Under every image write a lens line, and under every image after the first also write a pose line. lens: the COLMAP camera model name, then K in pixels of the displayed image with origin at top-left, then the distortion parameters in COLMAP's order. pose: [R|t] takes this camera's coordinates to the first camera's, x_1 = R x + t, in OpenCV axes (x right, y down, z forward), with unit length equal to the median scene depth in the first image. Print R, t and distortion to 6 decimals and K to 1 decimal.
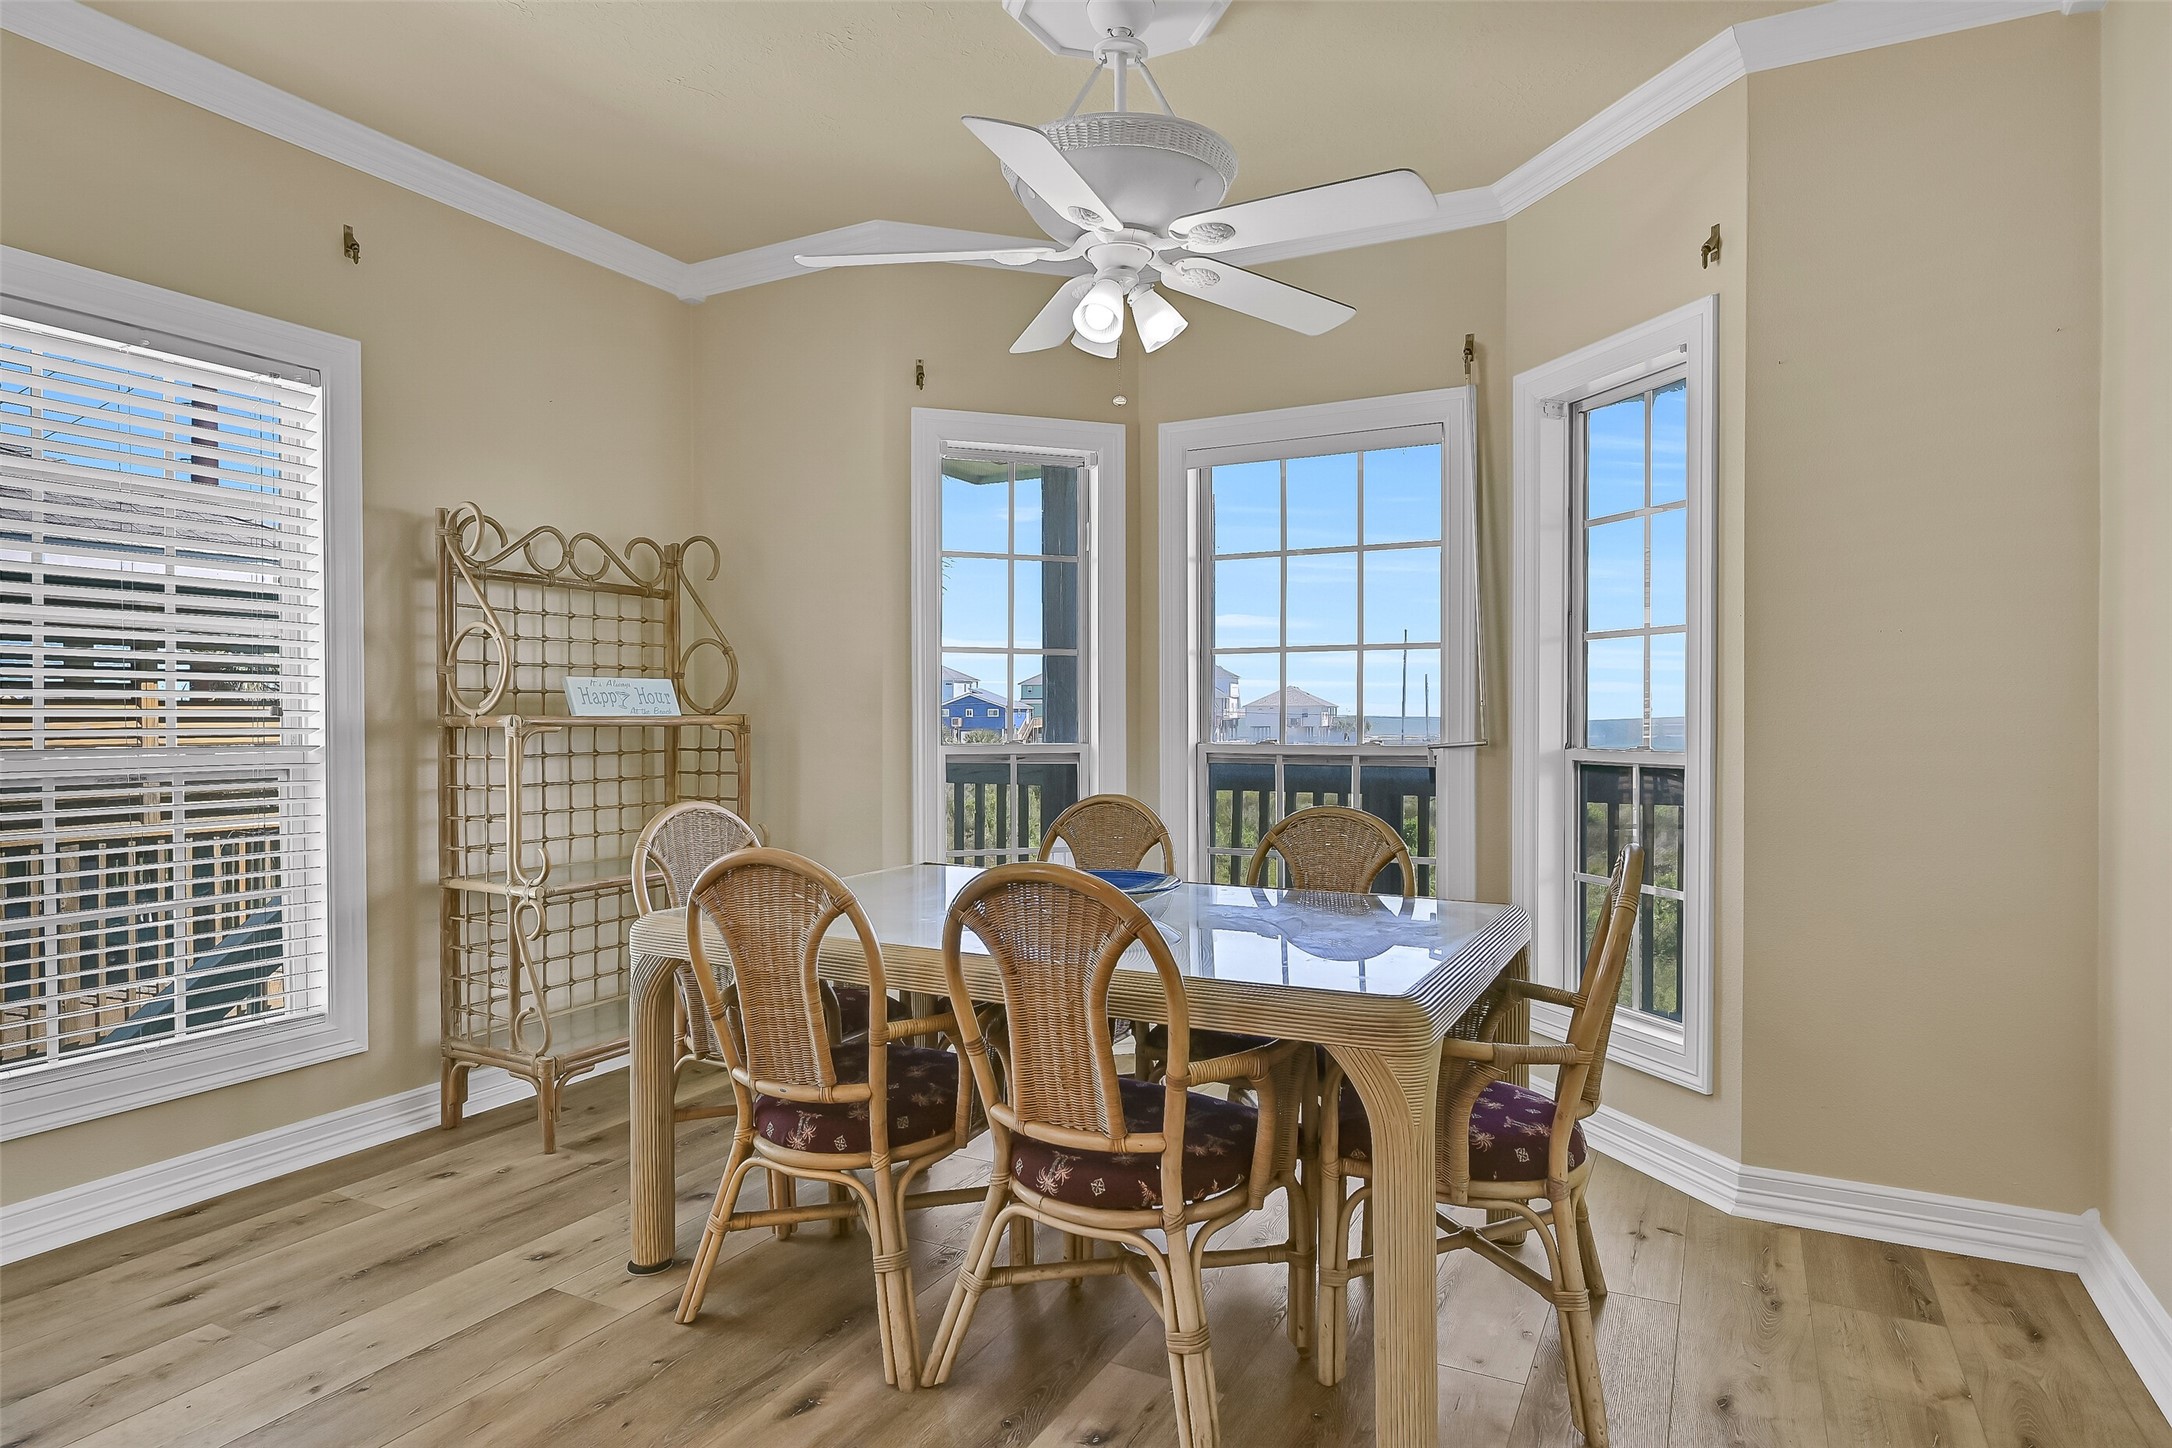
lens RADIAL K [[1226.3, 0, 1088.2], [0, 1226.3, 718.3], [0, 0, 1]] dist [-0.007784, -0.000686]
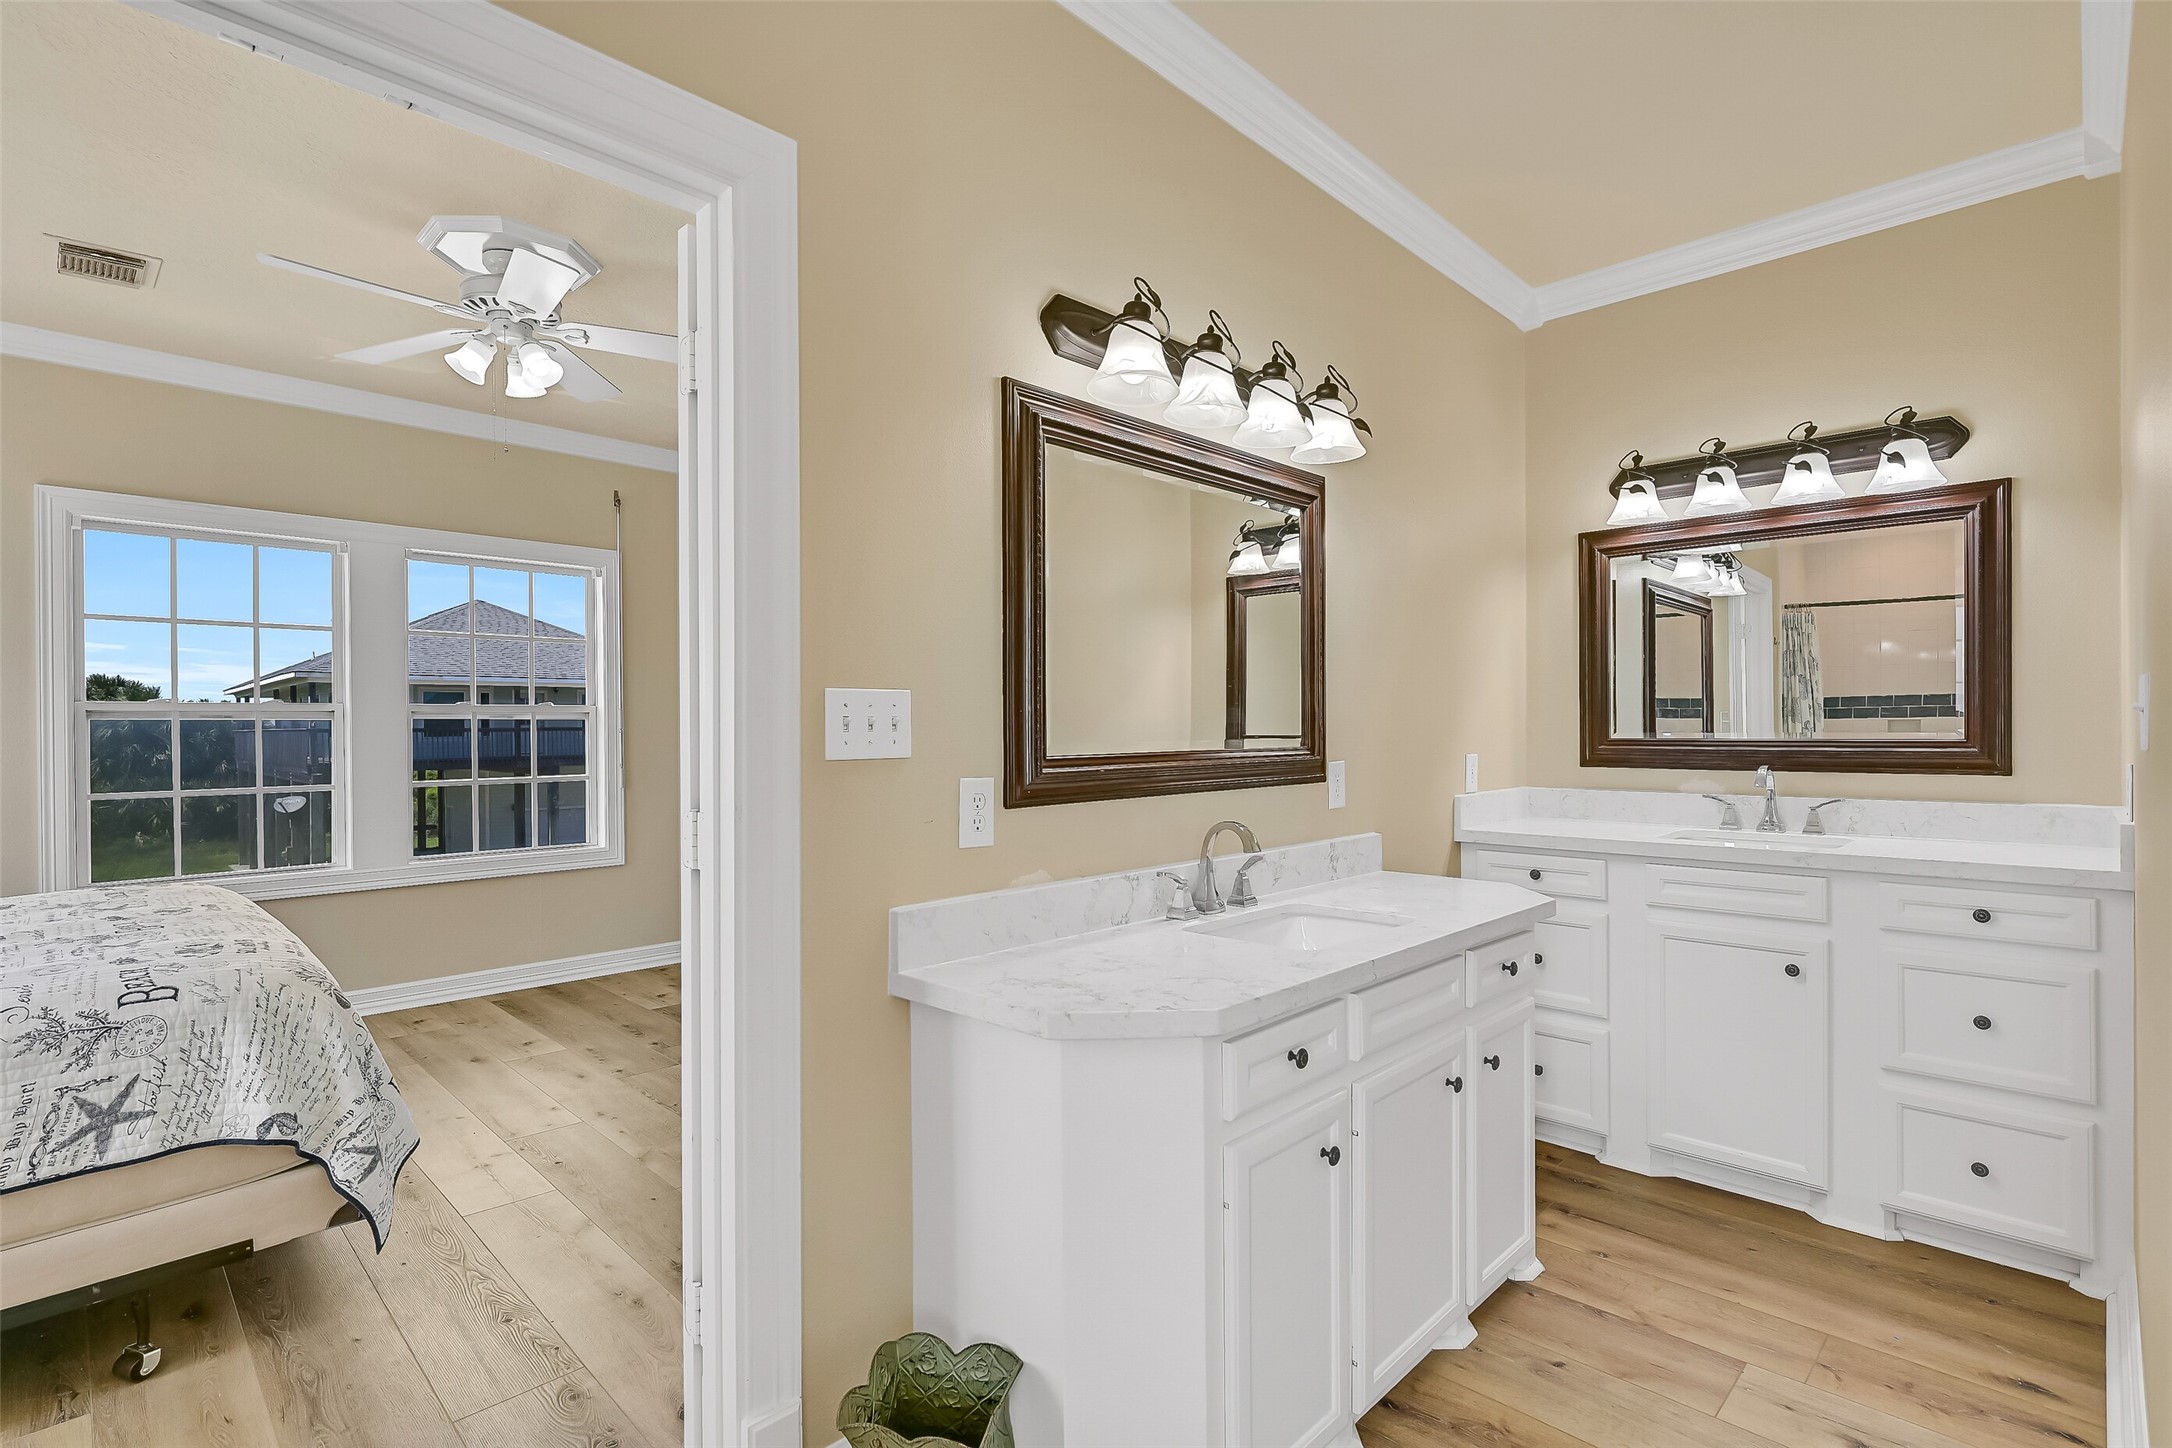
lens RADIAL K [[1022.0, 0, 1086.2], [0, 1022.0, 732.6], [0, 0, 1]] dist [-0.000103, 0.000664]
pose [[0.297373, 0.001309, 0.954761, -1.786092], [0.009573, 0.999945, -0.004352, -0.023620], [-0.954713, 0.010435, 0.297344, -0.636214]]
